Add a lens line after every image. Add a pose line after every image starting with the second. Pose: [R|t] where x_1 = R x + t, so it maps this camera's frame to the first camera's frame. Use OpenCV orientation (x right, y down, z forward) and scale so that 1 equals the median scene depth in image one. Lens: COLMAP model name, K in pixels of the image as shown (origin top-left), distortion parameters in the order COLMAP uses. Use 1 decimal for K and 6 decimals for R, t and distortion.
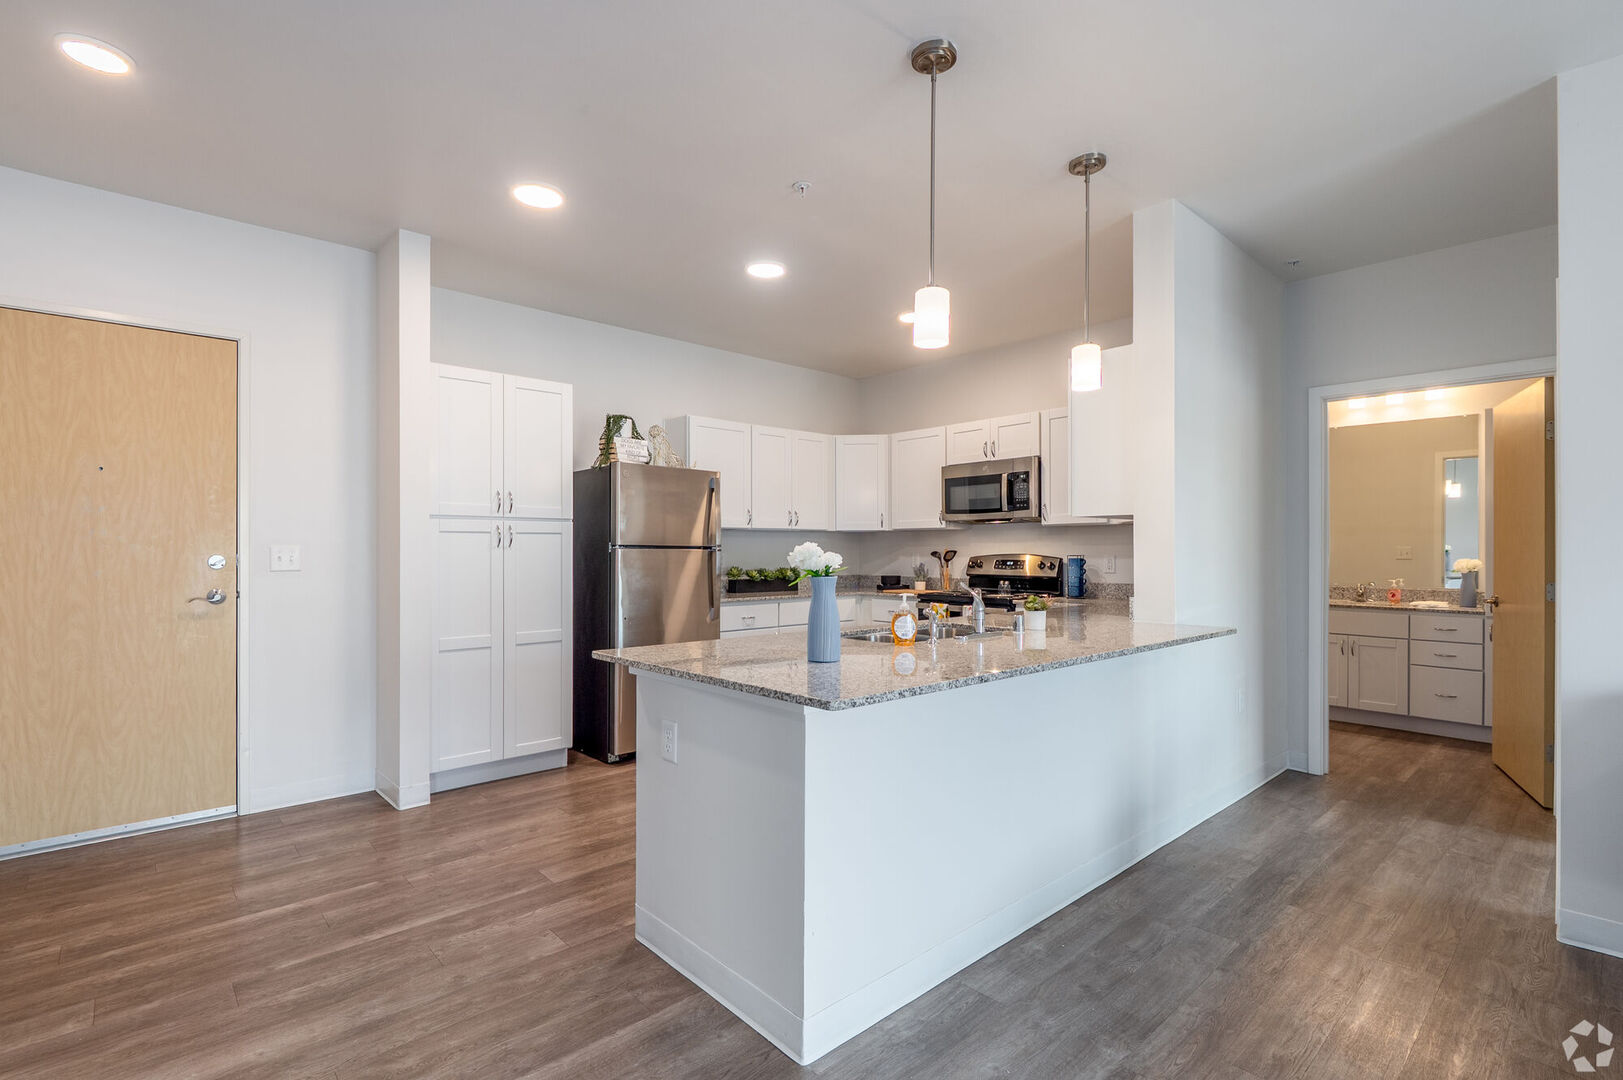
lens RADIAL K [[751.6, 0, 807.7], [0, 751.6, 547.1], [0, 0, 1]] dist [-0.002048, -0.001163]
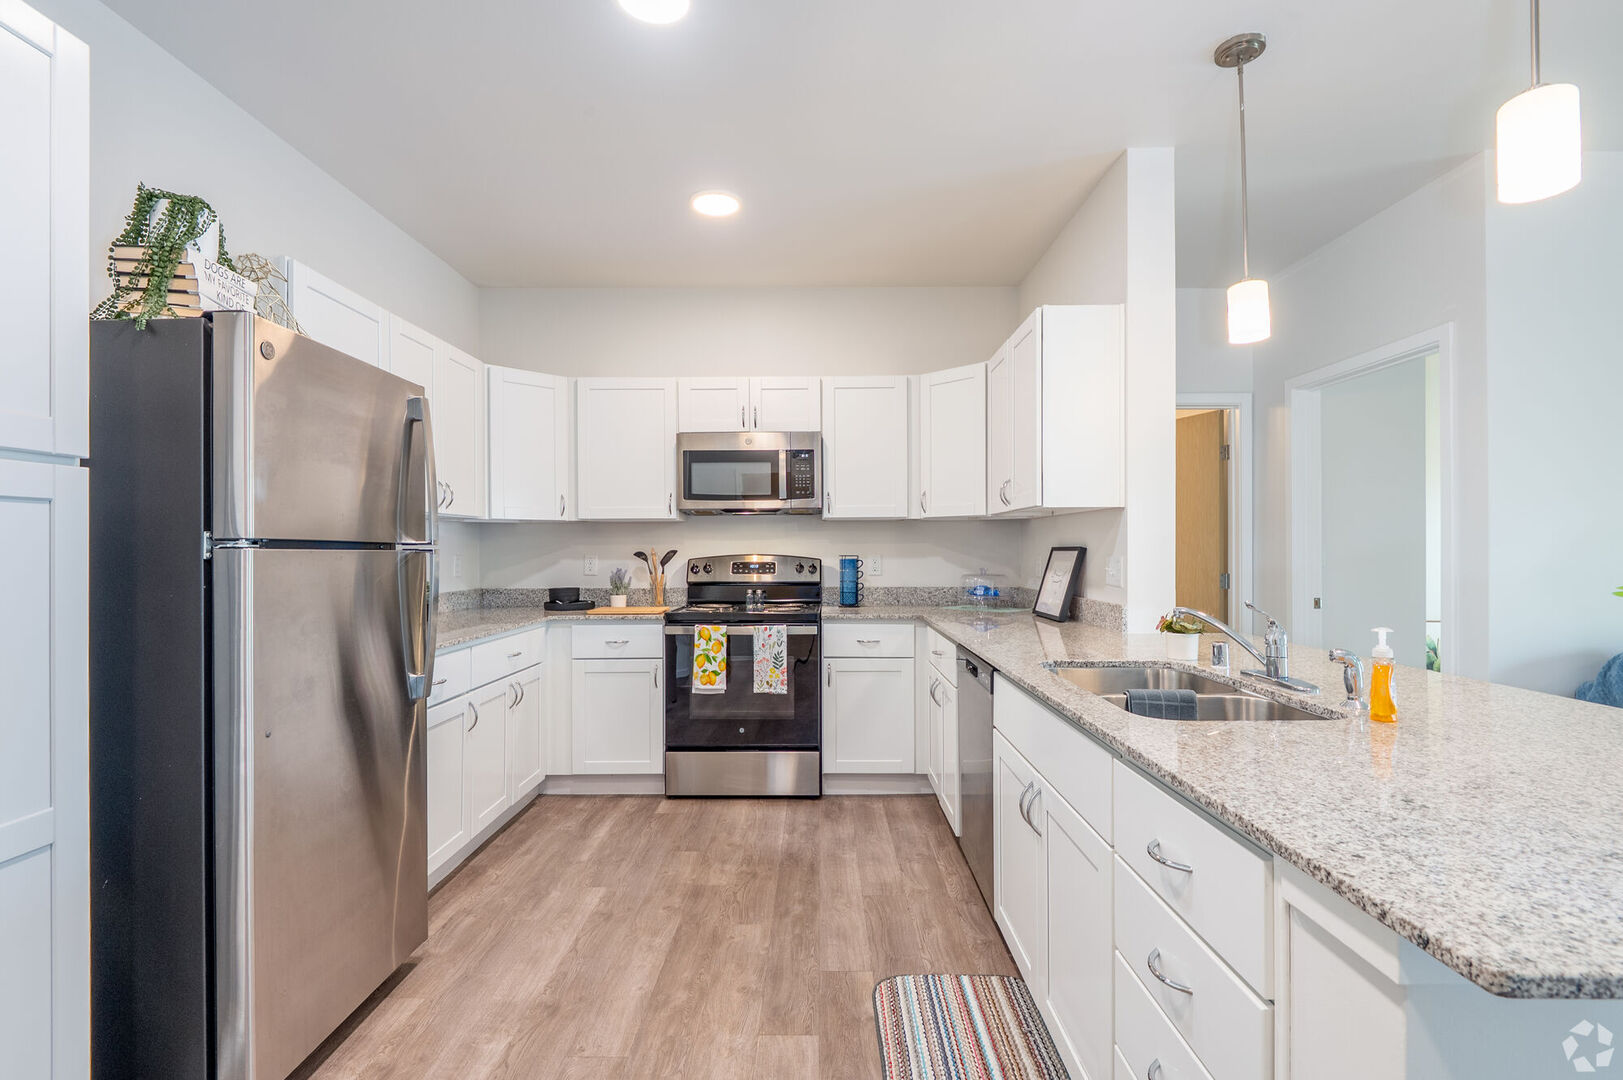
lens RADIAL K [[751.6, 0, 817.4], [0, 751.6, 537.8], [0, 0, 1]] dist [-0.002048, -0.001163]
pose [[0.675658, 0.007624, 0.737176, -0.261615], [0.000468, 0.999942, -0.010770, 0.000442], [-0.737215, 0.007621, 0.675615, 0.427044]]
